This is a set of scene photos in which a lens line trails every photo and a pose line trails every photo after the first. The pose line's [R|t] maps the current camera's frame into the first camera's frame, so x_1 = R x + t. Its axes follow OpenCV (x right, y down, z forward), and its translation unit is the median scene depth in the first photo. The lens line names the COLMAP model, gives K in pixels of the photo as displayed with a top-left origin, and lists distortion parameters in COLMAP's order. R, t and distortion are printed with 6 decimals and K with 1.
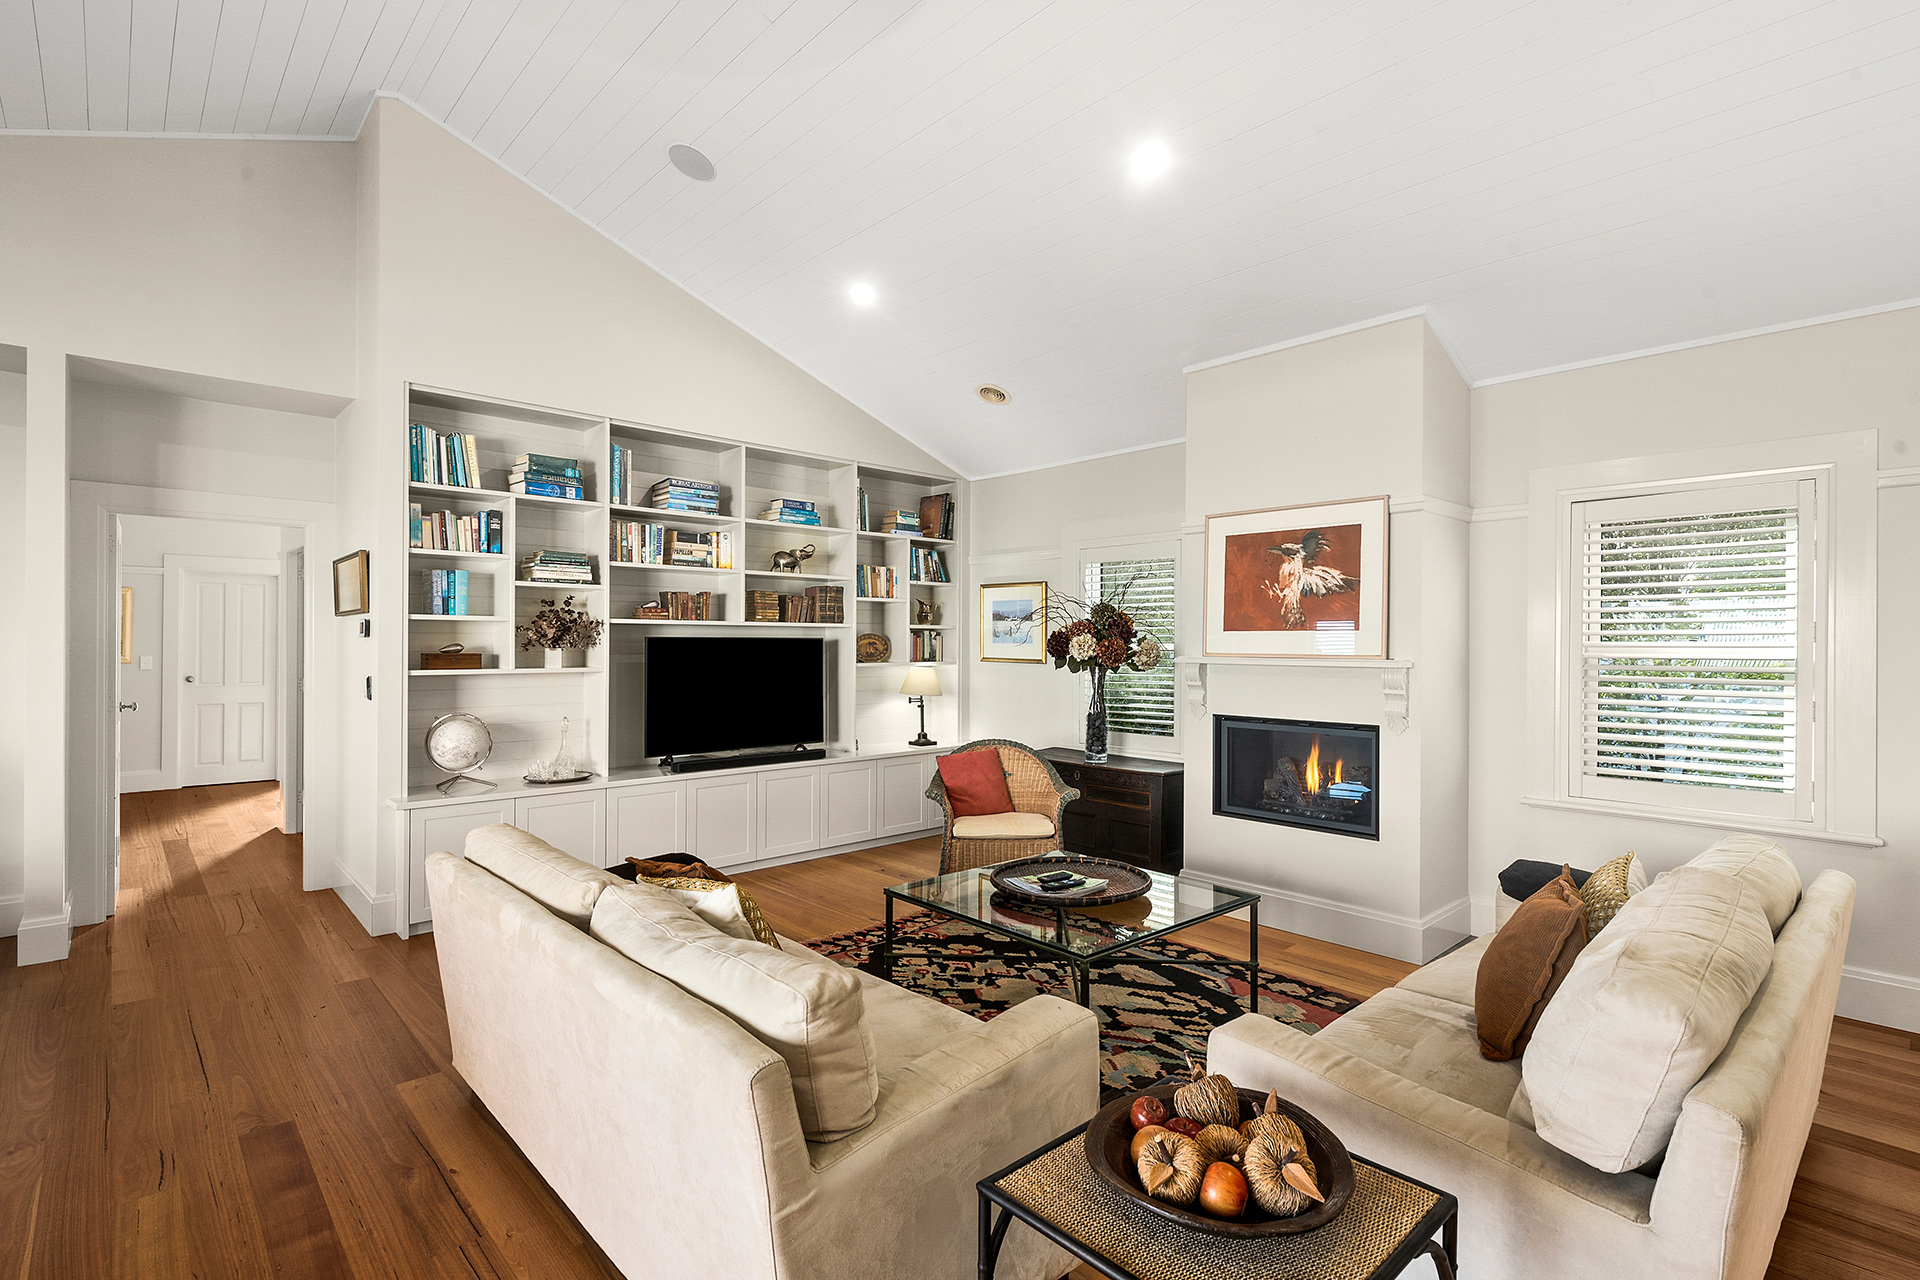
lens RADIAL K [[917.6, 0, 960.0], [0, 917.6, 640.0], [0, 0, 1]] dist [-0.000205, -0.000032]
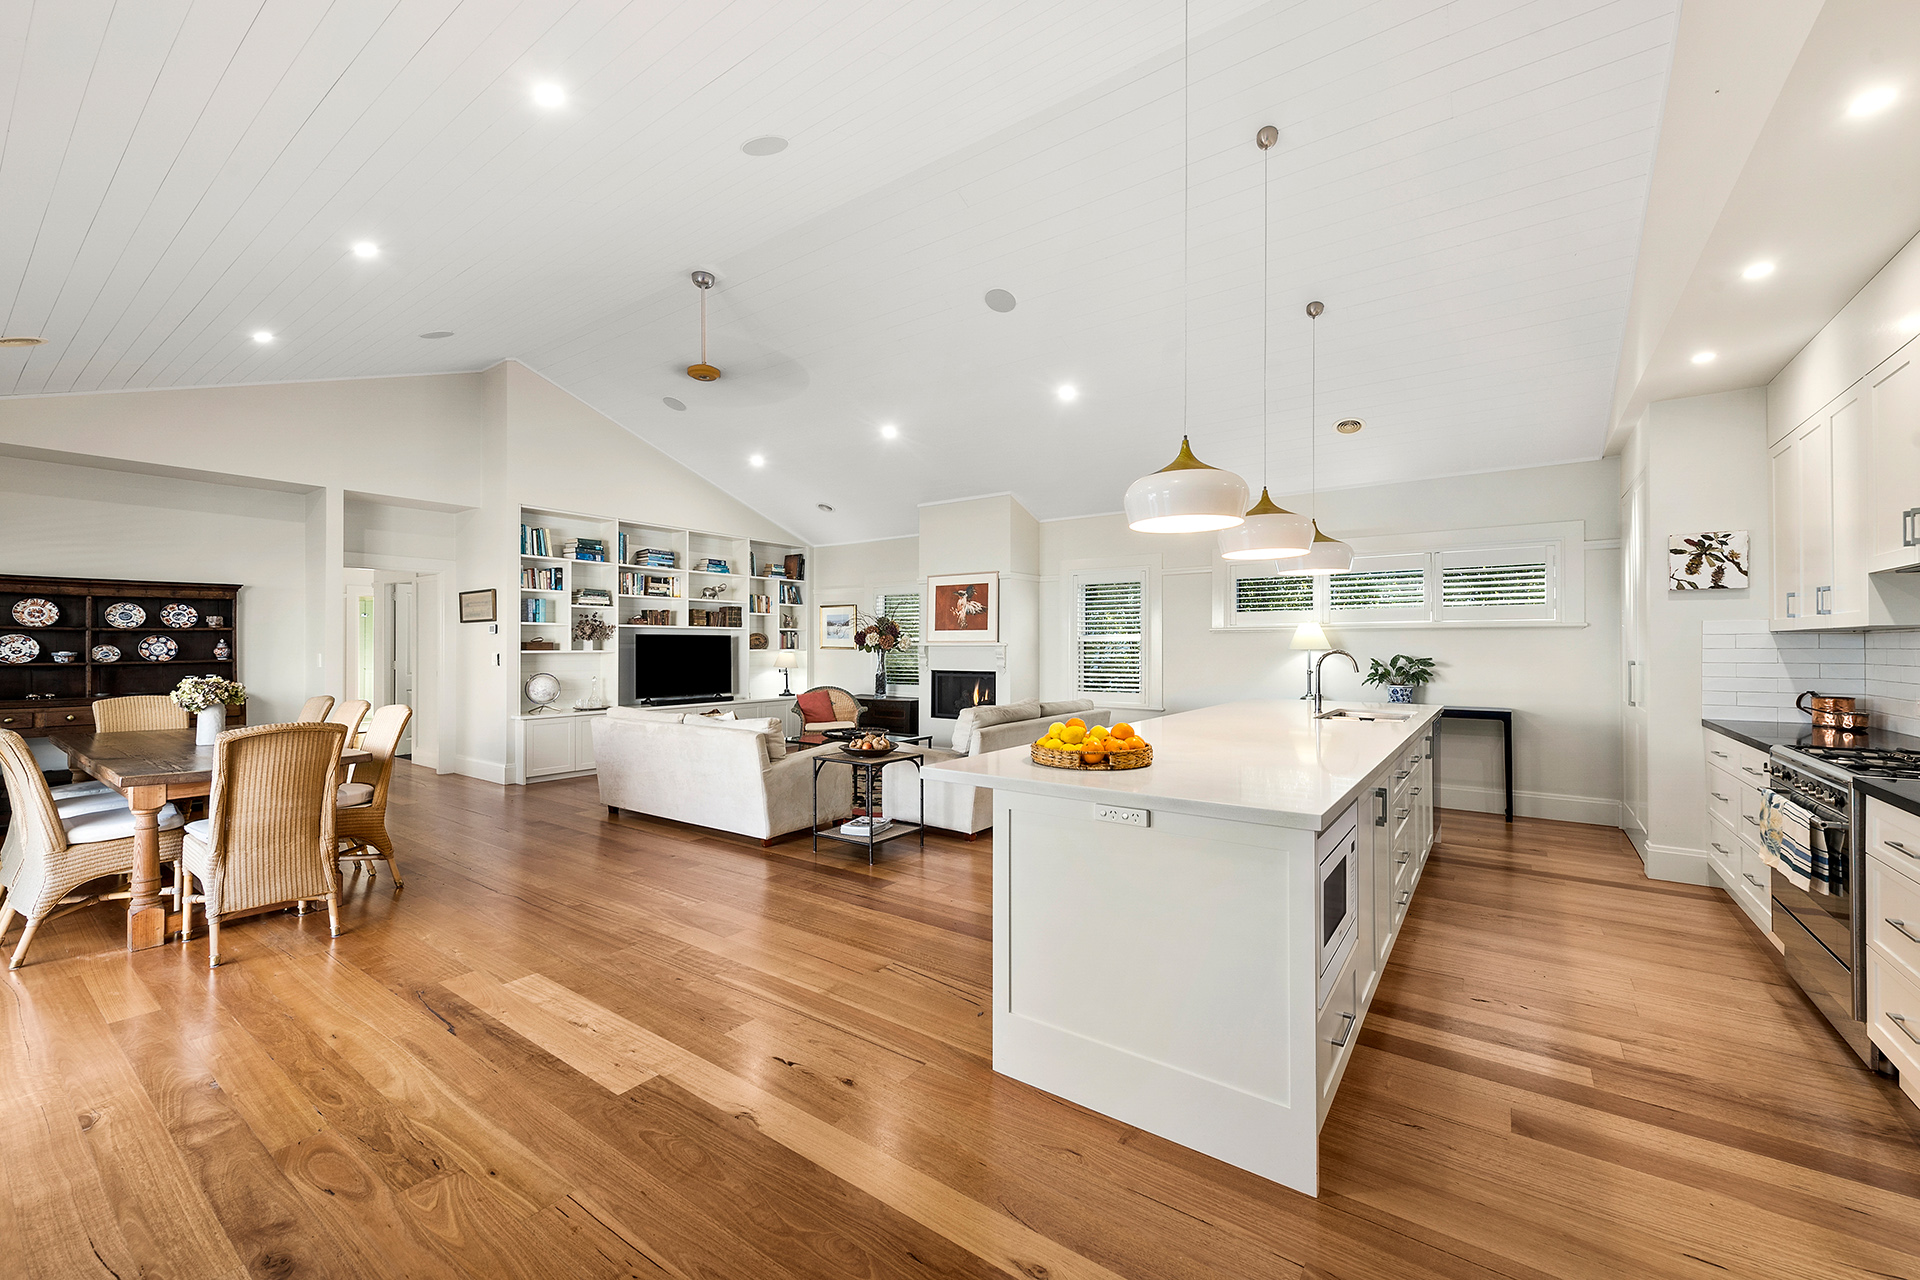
lens RADIAL K [[757.3, 0, 960.0], [0, 757.3, 640.0], [0, 0, 1]] dist [0.034264, 0.000009]
pose [[0.980424, -0.003130, 0.196874, -0.001222], [0.004002, 0.999984, -0.004032, 0.016679], [-0.196858, 0.004741, 0.980420, -0.635932]]
